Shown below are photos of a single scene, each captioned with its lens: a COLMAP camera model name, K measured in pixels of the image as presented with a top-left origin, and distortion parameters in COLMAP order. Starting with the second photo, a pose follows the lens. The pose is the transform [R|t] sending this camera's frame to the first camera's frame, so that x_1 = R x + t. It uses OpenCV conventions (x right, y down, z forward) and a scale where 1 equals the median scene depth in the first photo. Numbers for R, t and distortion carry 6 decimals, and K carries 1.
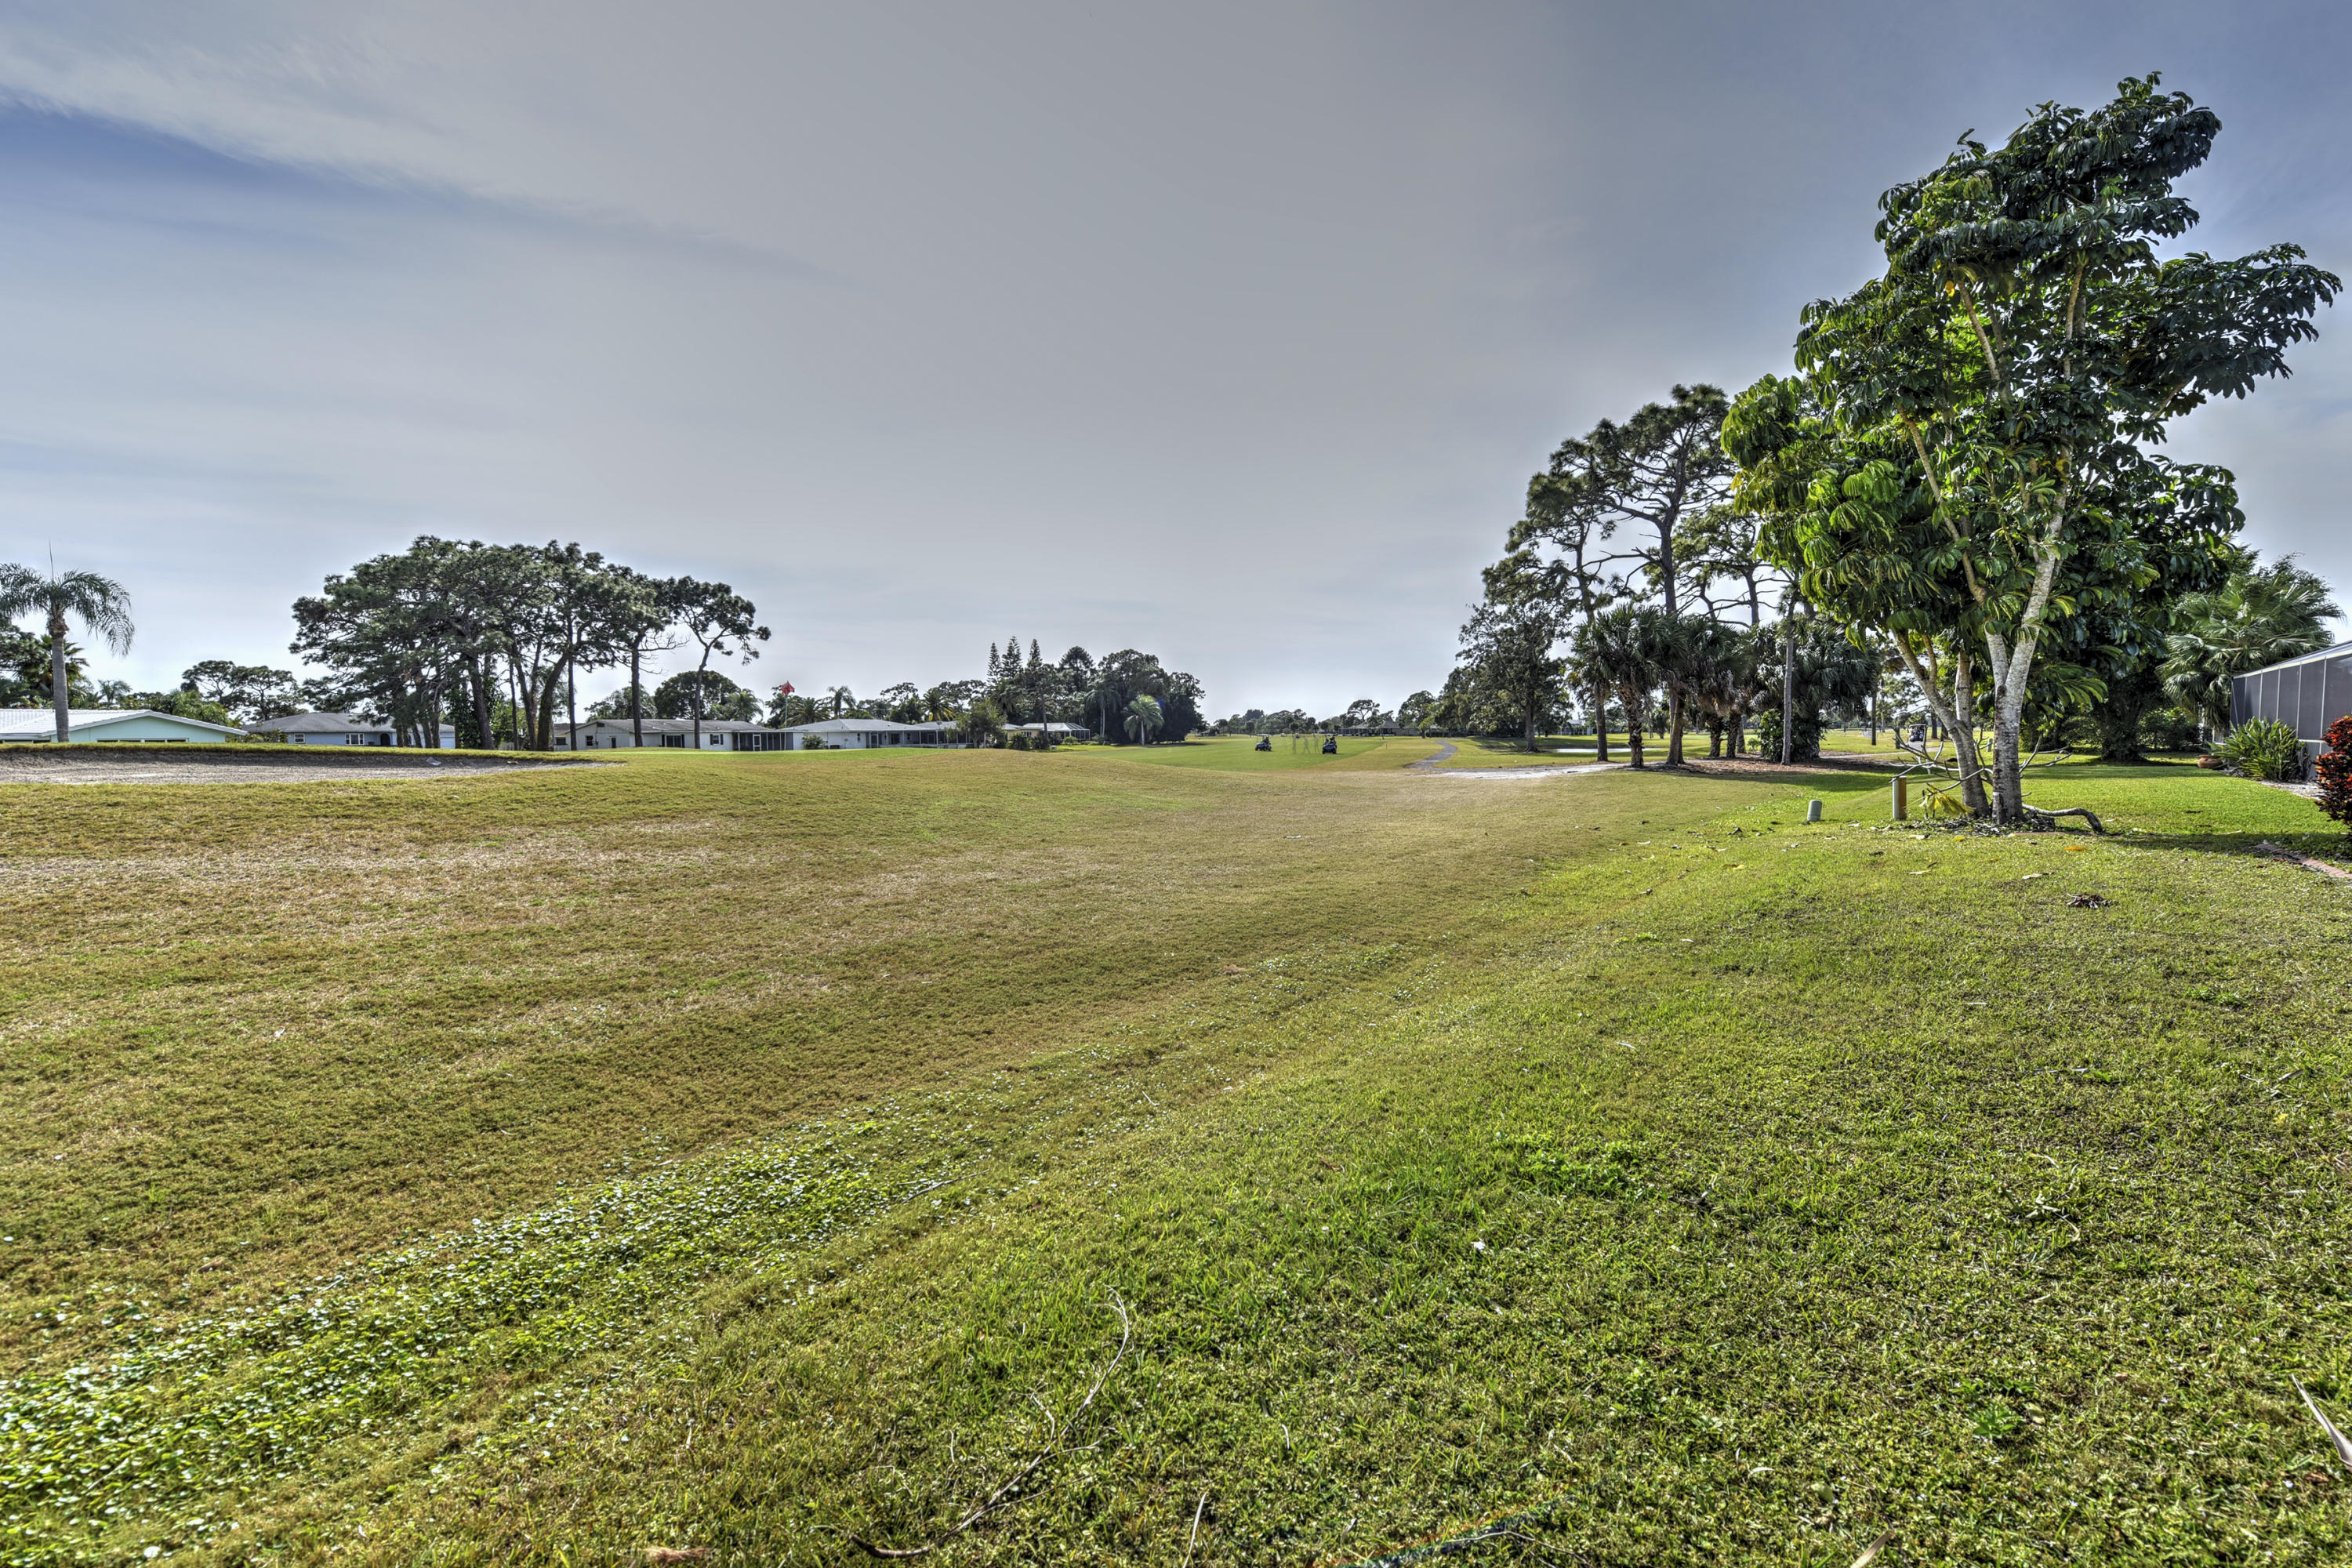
lens RADIAL K [[954.6, 0, 1176.0], [0, 954.6, 784.0], [0, 0, 1]] dist [-0.006594, -0.005896]
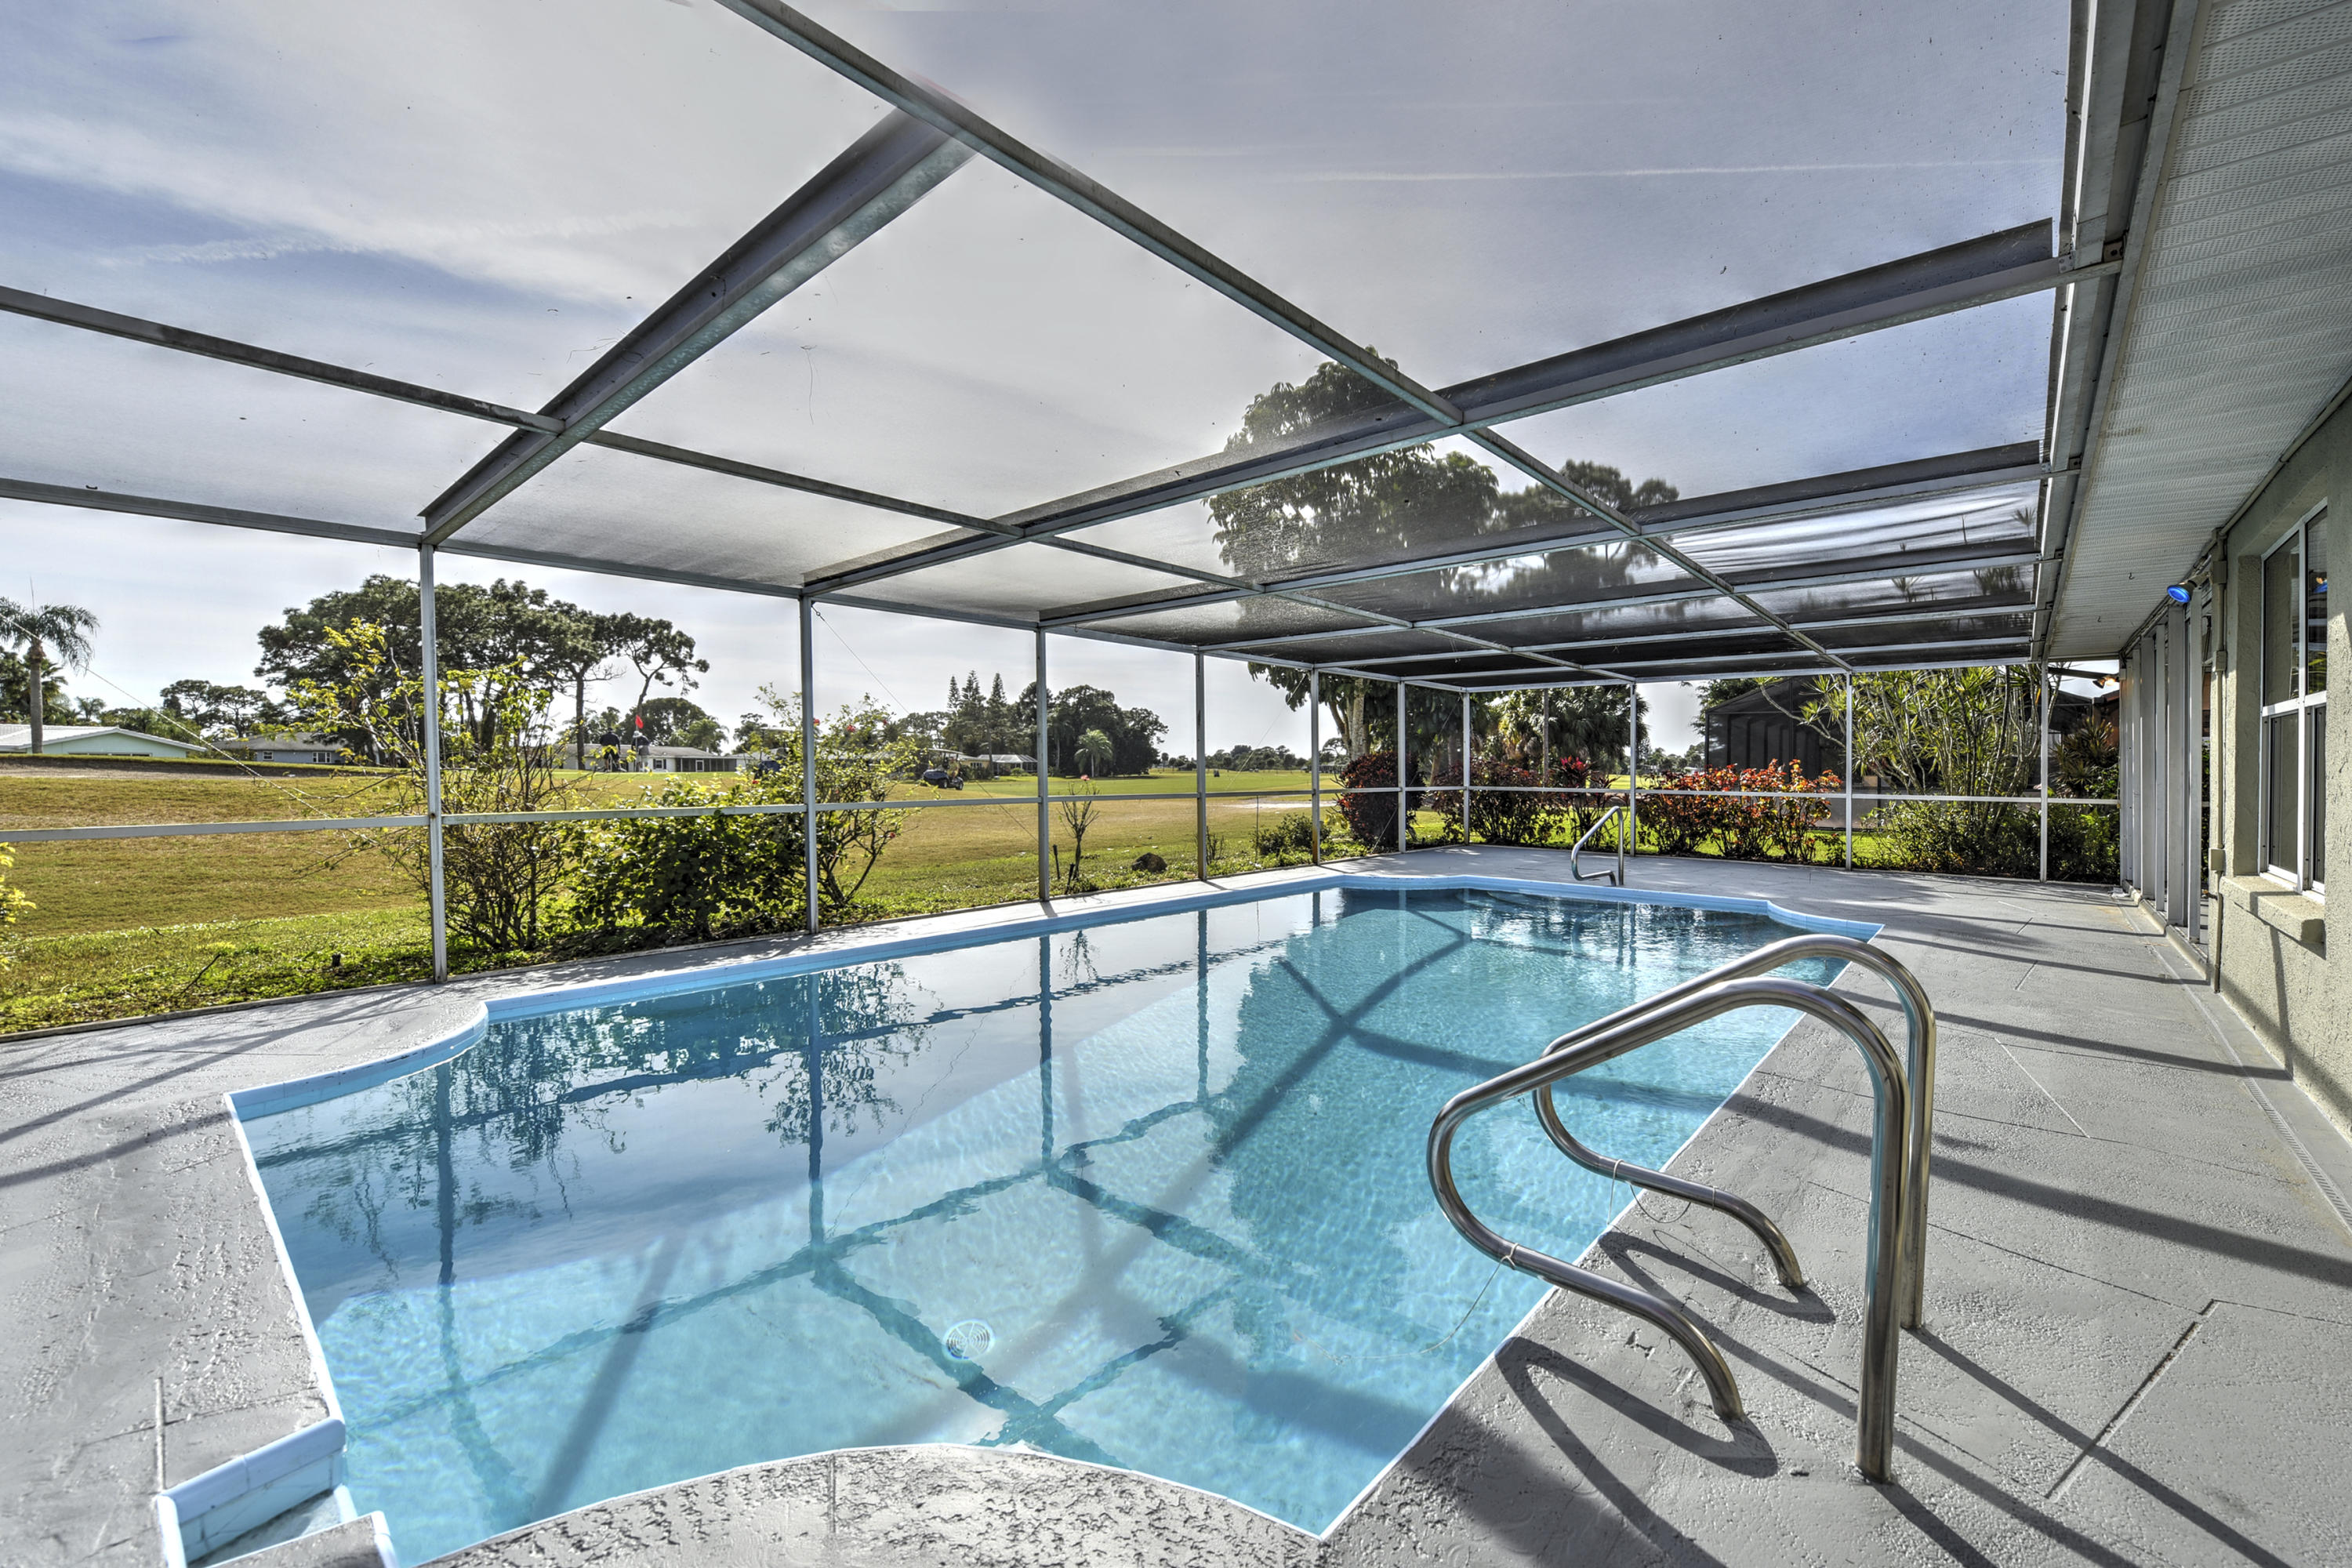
lens RADIAL K [[954.6, 0, 1176.0], [0, 954.6, 784.0], [0, 0, 1]] dist [-0.006594, -0.005896]
pose [[0.999795, 0.017577, 0.010098, 0.092350], [-0.017203, 0.999206, -0.035940, 0.003891], [-0.010722, 0.035759, 0.999303, -0.072923]]
